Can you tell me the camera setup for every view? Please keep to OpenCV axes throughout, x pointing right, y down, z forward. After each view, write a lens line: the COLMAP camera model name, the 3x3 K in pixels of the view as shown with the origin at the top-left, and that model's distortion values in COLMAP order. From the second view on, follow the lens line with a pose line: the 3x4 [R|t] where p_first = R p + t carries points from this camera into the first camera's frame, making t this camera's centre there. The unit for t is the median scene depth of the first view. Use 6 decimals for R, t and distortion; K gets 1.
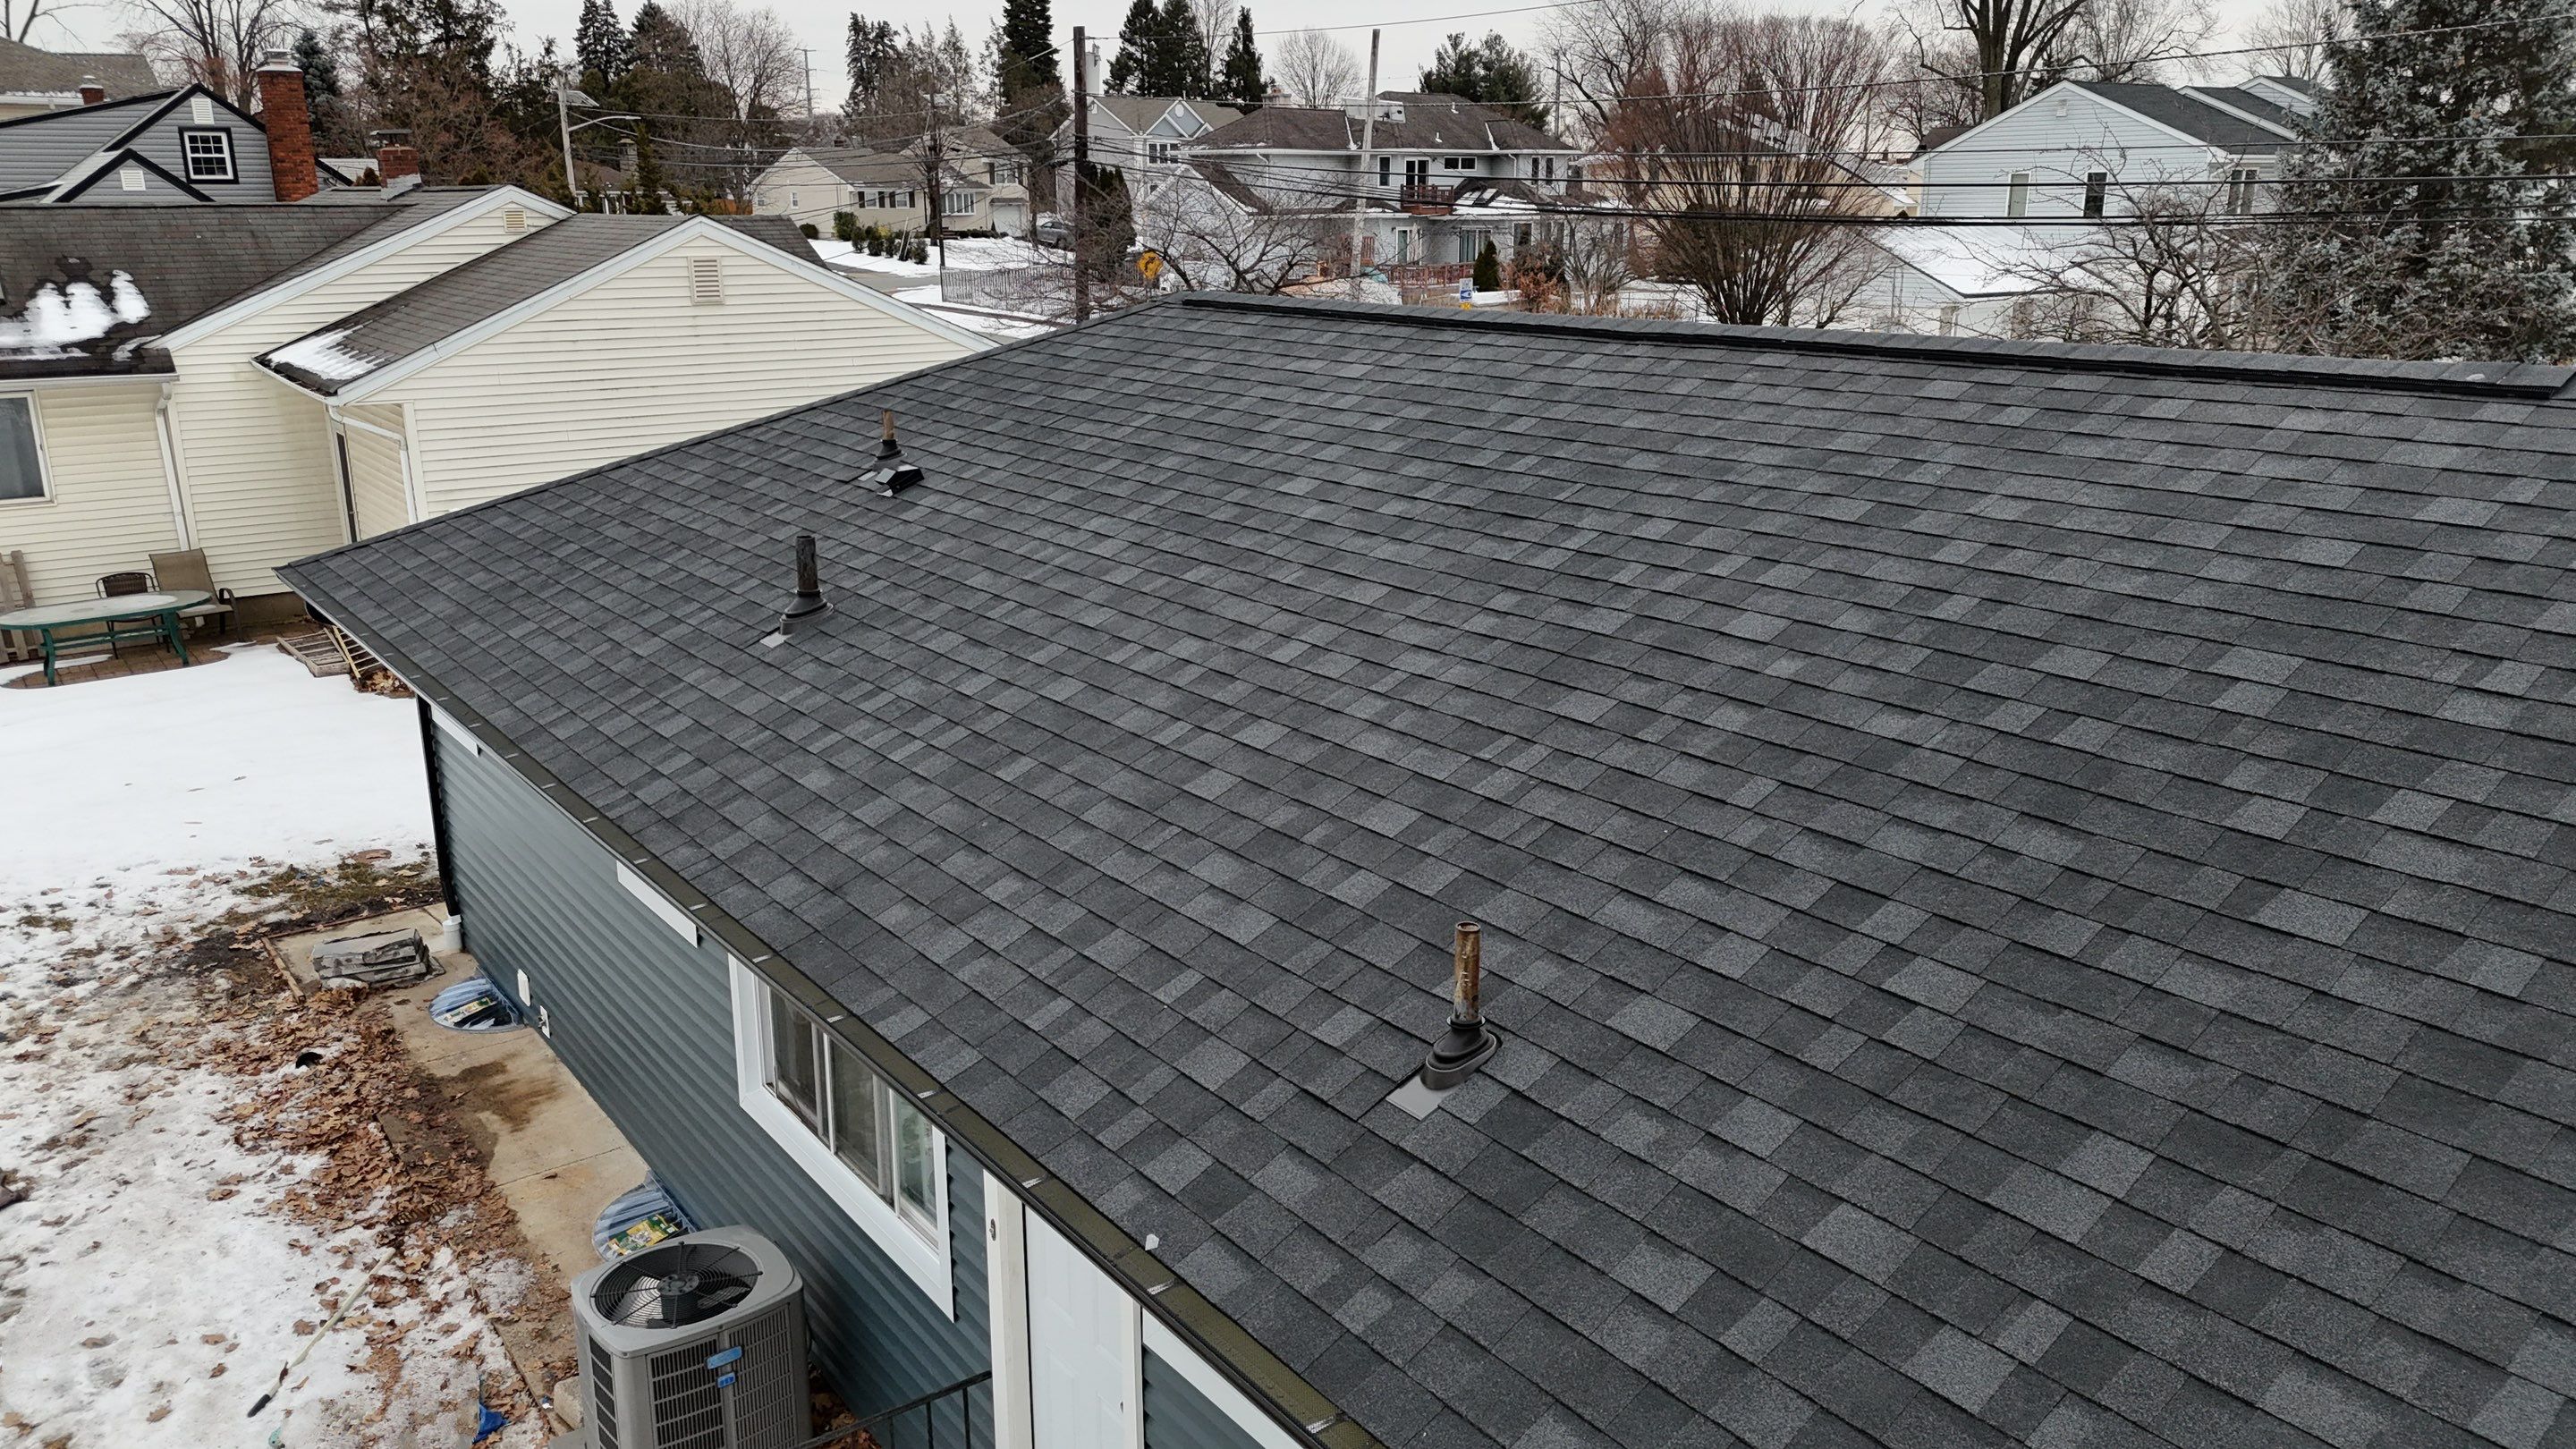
lens RADIAL K [[1883.3, 0, 1281.0], [0, 1883.3, 726.9], [0, 0, 1]] dist [0.077714, -0.048508]
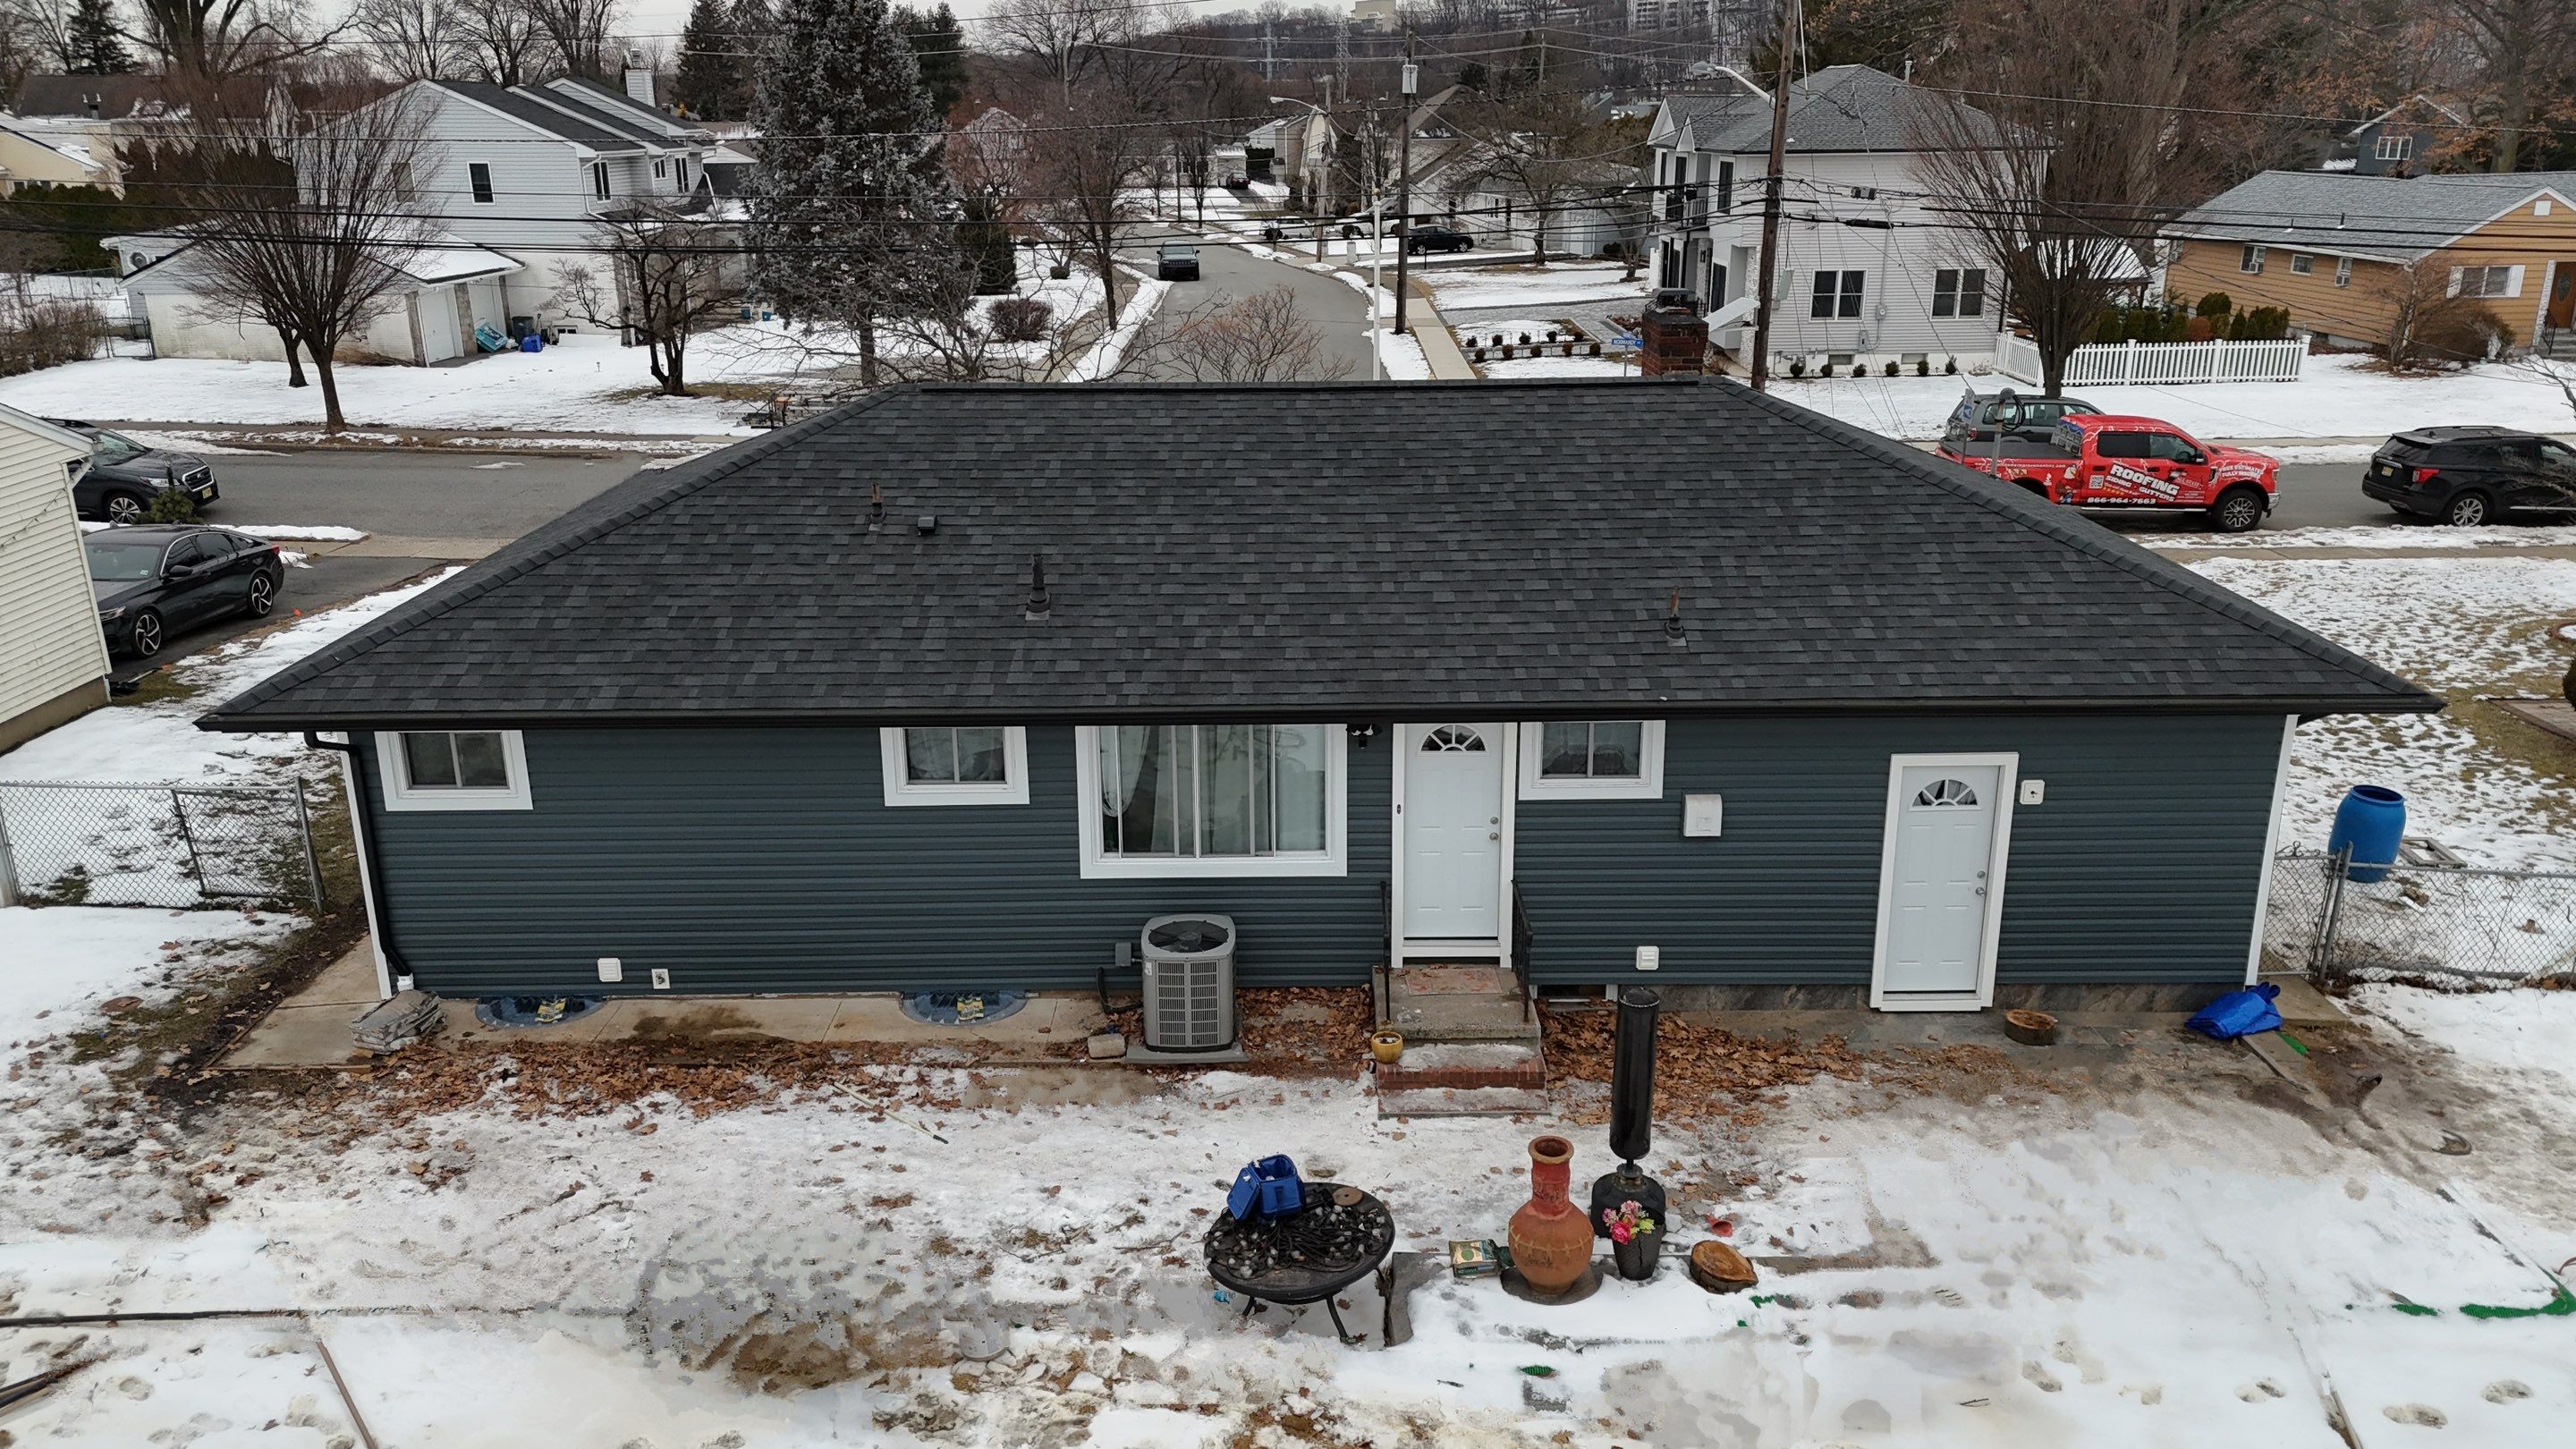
lens RADIAL K [[1883.3, 0, 1291.0], [0, 1883.3, 713.7], [0, 0, 1]] dist [0.077714, -0.048508]
pose [[0.587602, -0.245074, 0.771143, -0.990835], [0.224874, 0.964946, 0.135315, -0.093980], [-0.777274, 0.093899, 0.622116, -0.168020]]
